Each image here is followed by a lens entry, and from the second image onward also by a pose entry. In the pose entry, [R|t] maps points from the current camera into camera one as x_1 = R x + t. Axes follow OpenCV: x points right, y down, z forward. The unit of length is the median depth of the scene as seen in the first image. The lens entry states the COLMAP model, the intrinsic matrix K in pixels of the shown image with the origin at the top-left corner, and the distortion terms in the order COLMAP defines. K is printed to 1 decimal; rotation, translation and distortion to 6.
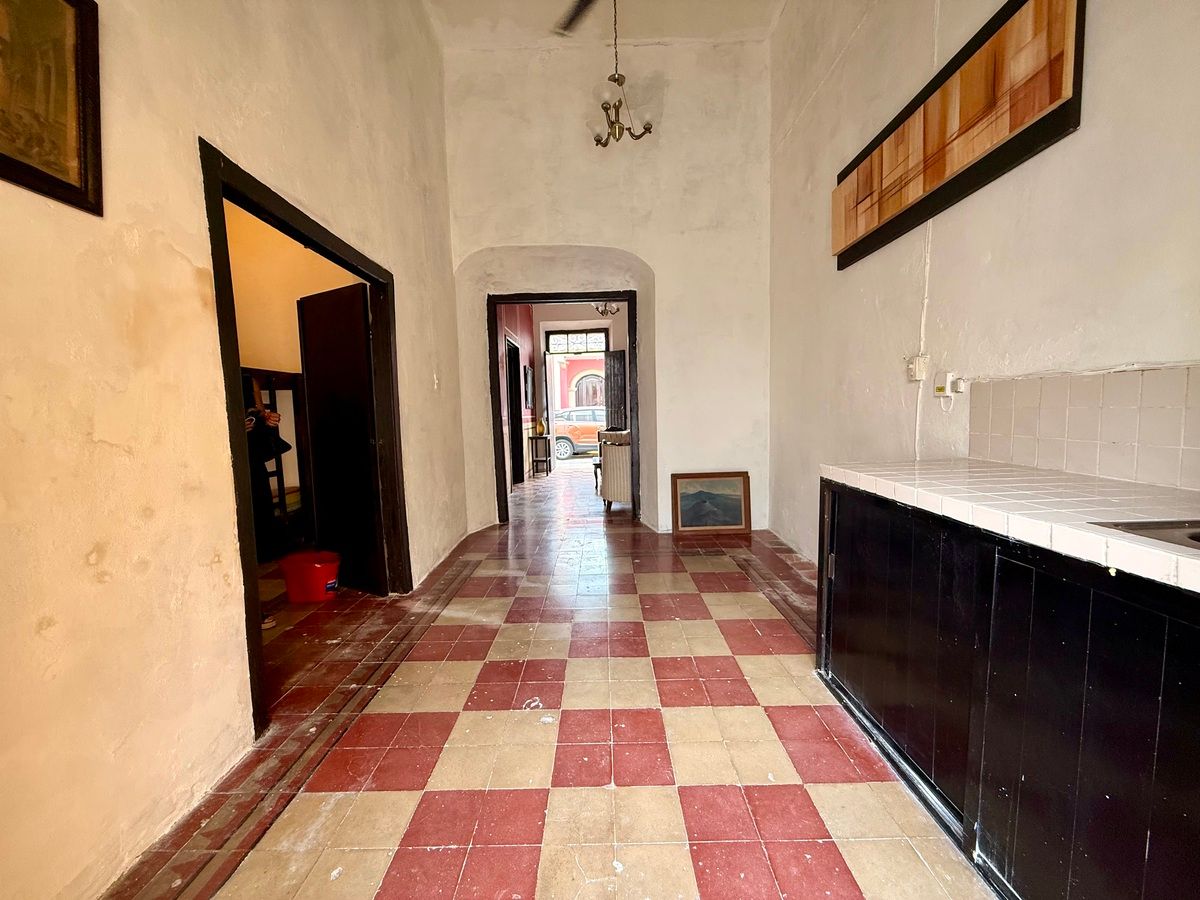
lens RADIAL K [[480.1, 0, 598.2], [0, 480.1, 454.6], [0, 0, 1]] dist [0.001323, 0.001638]
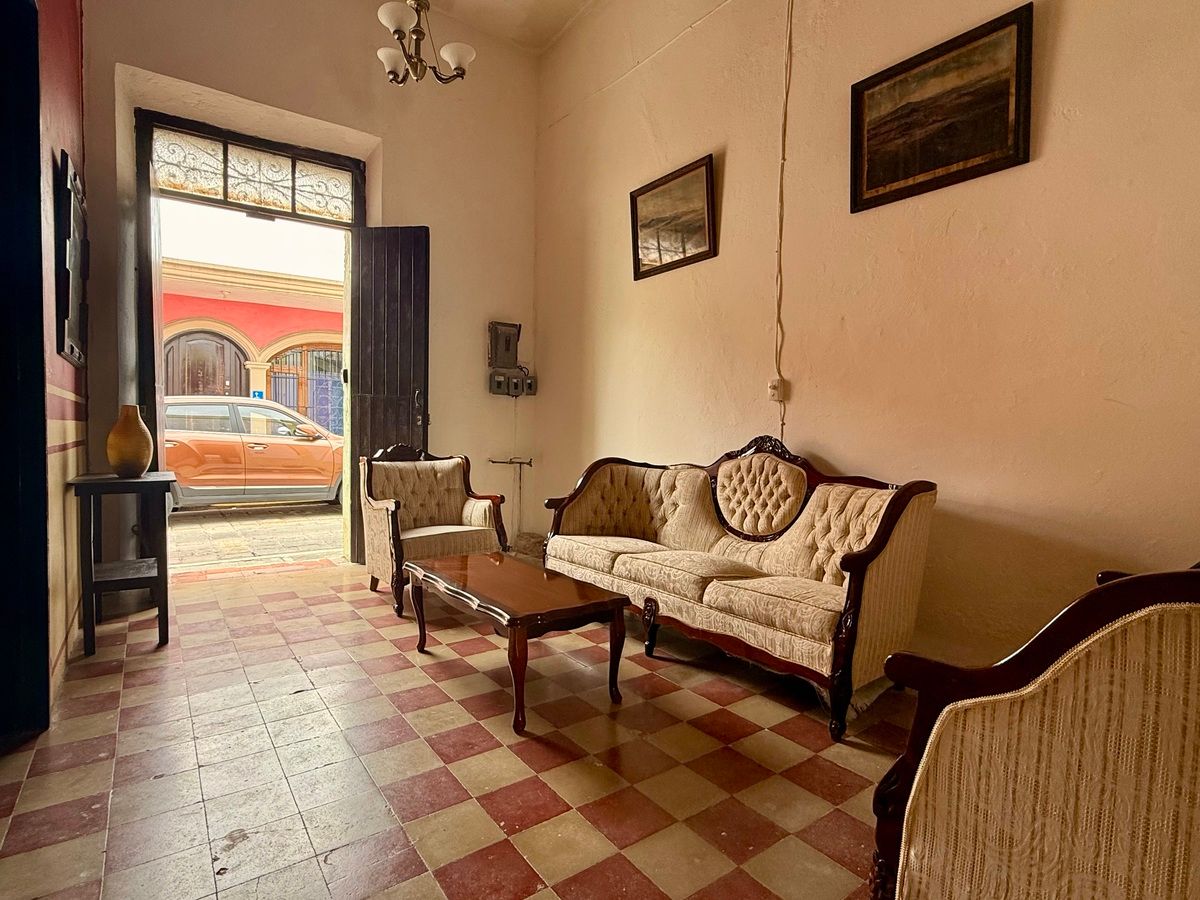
lens RADIAL K [[622.7, 0, 600.8], [0, 622.7, 443.0], [0, 0, 1]] dist [0.007053, 0.000759]
pose [[0.804677, 0.024073, 0.593225, -0.105899], [0.017303, 0.997802, -0.063961, -0.029424], [-0.593461, 0.061732, 0.802492, 0.556908]]
